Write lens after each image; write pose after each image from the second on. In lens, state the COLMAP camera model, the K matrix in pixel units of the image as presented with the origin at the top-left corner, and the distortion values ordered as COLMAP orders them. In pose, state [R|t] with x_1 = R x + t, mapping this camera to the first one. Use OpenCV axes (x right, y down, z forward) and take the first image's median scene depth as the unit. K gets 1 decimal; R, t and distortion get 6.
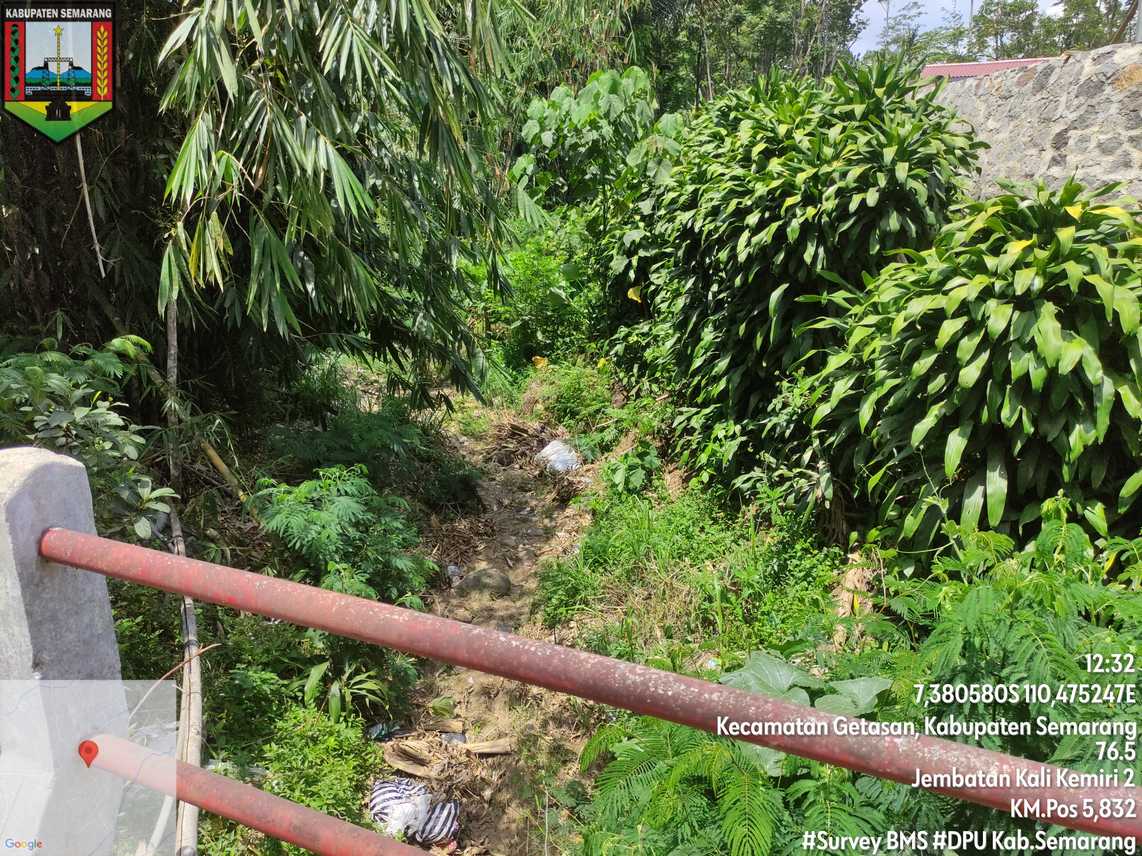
lens RADIAL K [[843.4, 0, 573.9], [0, 843.4, 428.7], [0, 0, 1]] dist [0.039318, -0.036261]
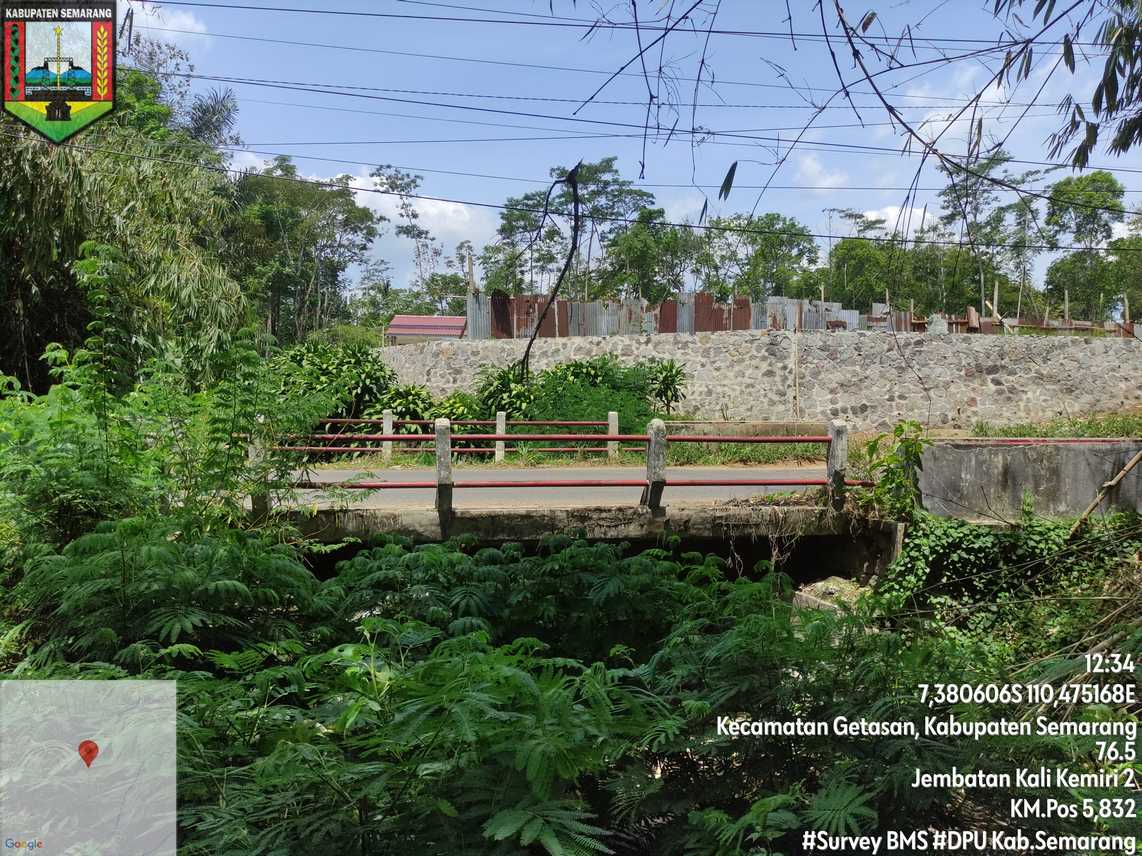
lens RADIAL K [[843.4, 0, 571.4], [0, 843.4, 417.1], [0, 0, 1]] dist [0.039318, -0.036261]
pose [[0.845499, -0.003603, 0.533965, -0.631301], [0.141746, 0.965616, -0.217930, 0.596519], [-0.514820, 0.259947, 0.816938, -1.856999]]
